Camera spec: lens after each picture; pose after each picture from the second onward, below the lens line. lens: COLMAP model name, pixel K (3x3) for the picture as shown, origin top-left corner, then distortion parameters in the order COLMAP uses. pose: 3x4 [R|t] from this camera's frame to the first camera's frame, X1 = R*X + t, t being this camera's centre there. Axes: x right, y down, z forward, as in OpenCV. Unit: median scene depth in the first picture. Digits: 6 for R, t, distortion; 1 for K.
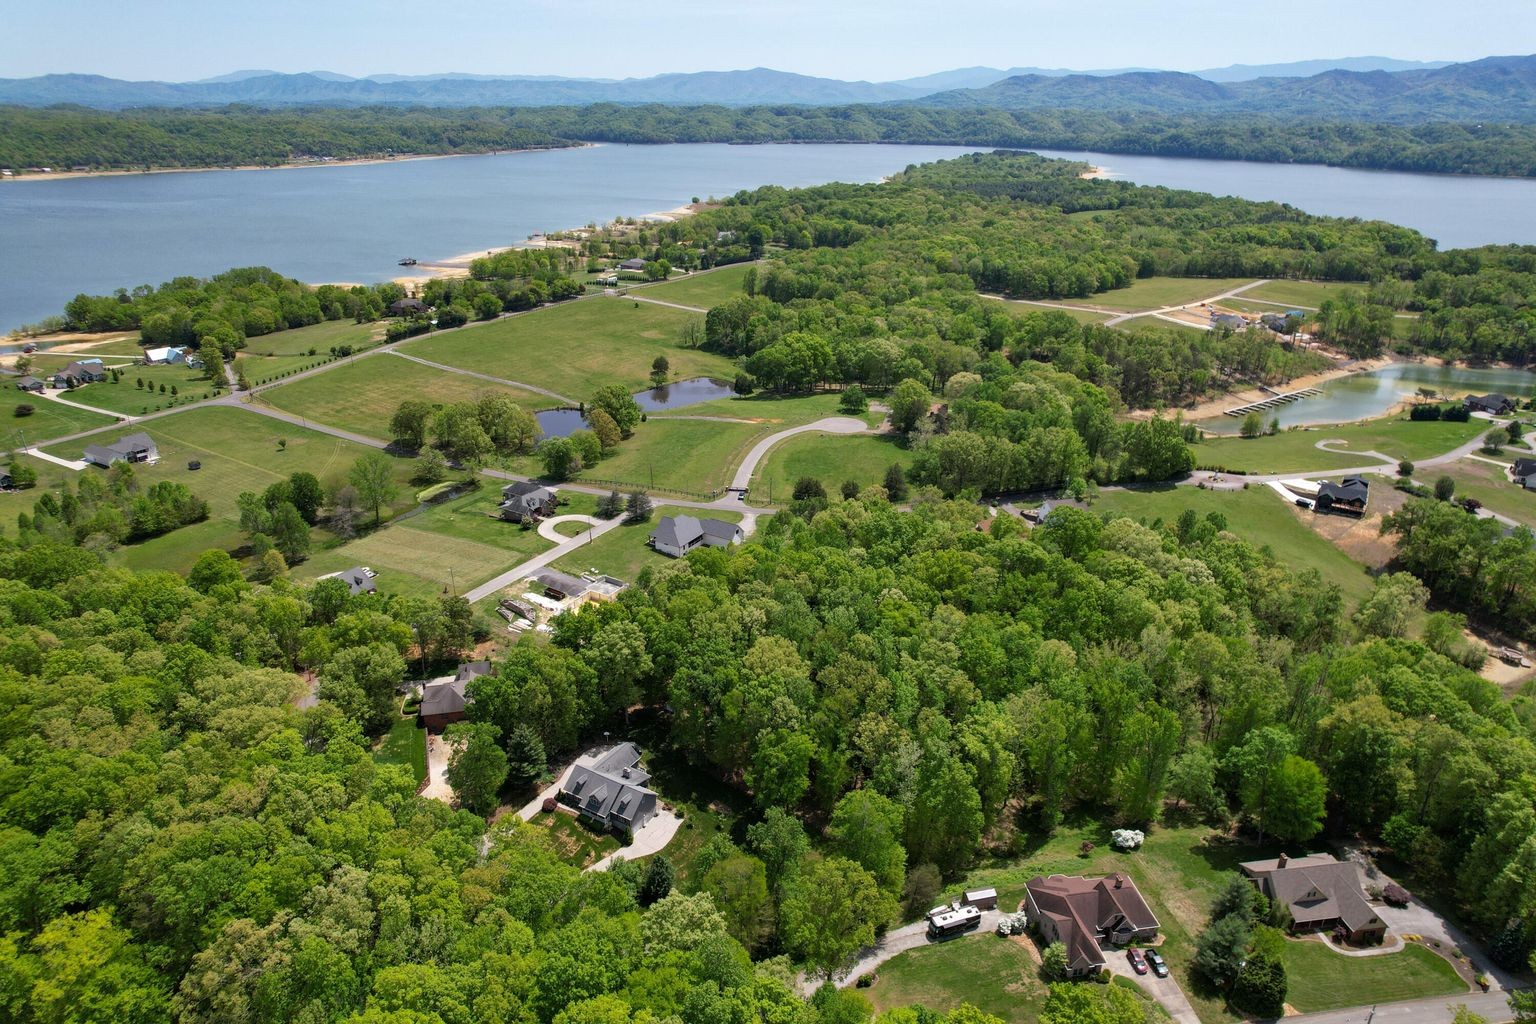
lens RADIAL K [[985.1, 0, 778.9], [0, 985.1, 511.7], [0, 0, 1]] dist [-0.072164, 0.067709]
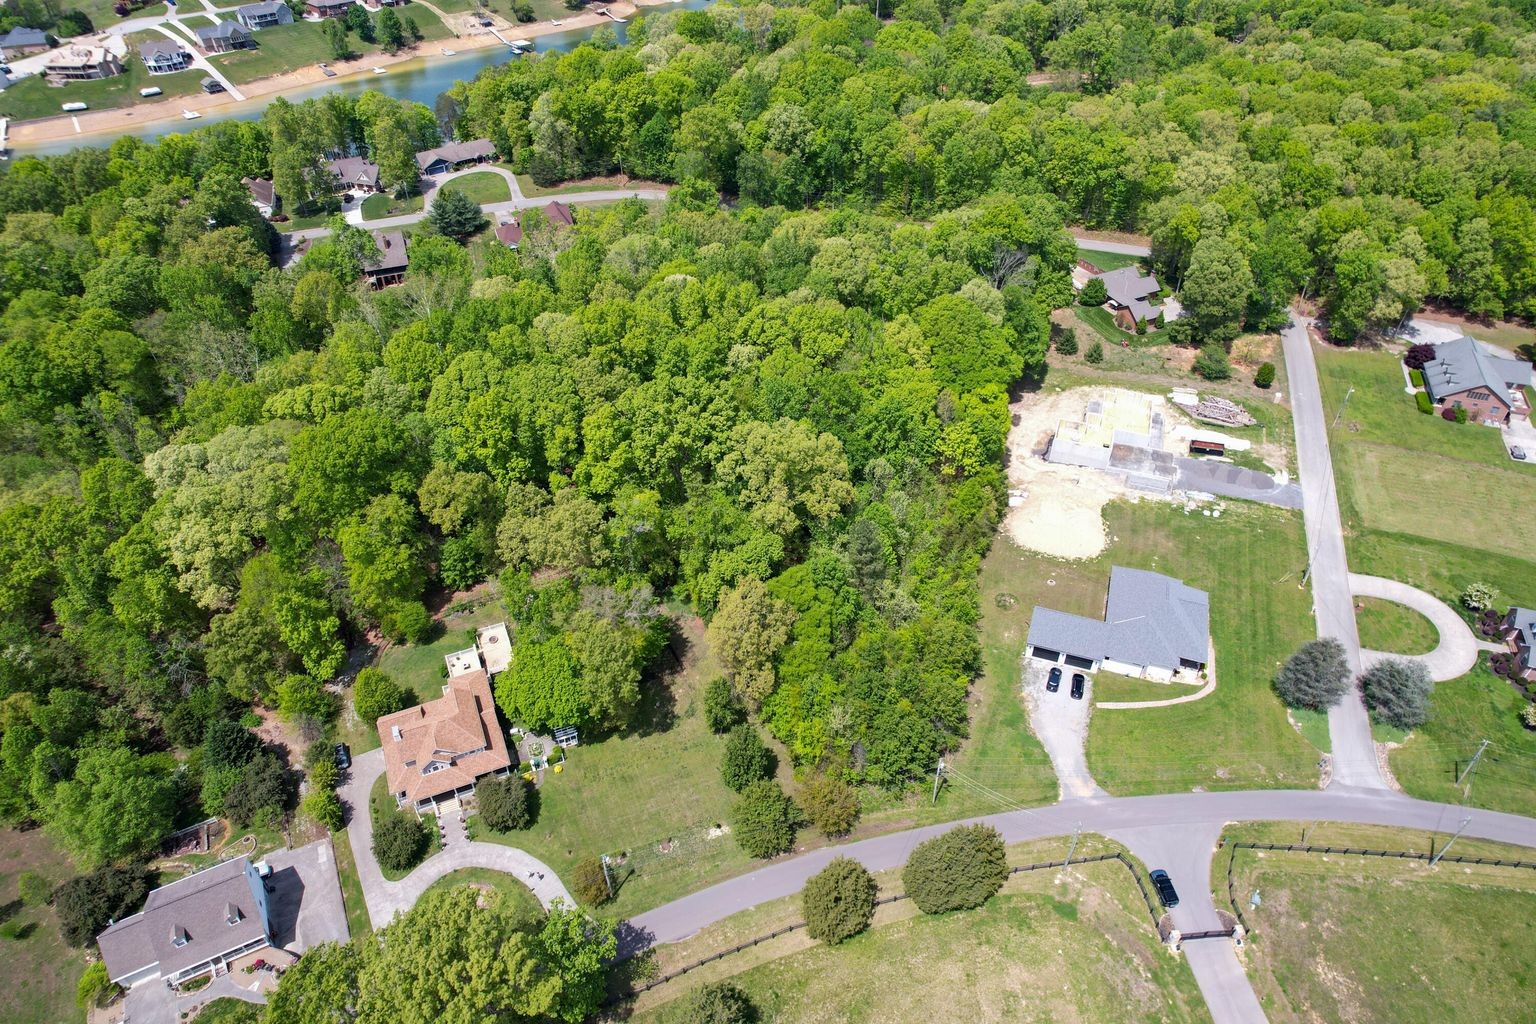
lens RADIAL K [[985.1, 0, 774.9], [0, 985.1, 514.6], [0, 0, 1]] dist [-0.072164, 0.067709]
pose [[-0.978264, 0.125043, -0.165419, 0.075717], [-0.092105, 0.452695, 0.886896, -0.205778], [0.185784, 0.882854, -0.431338, 0.591250]]
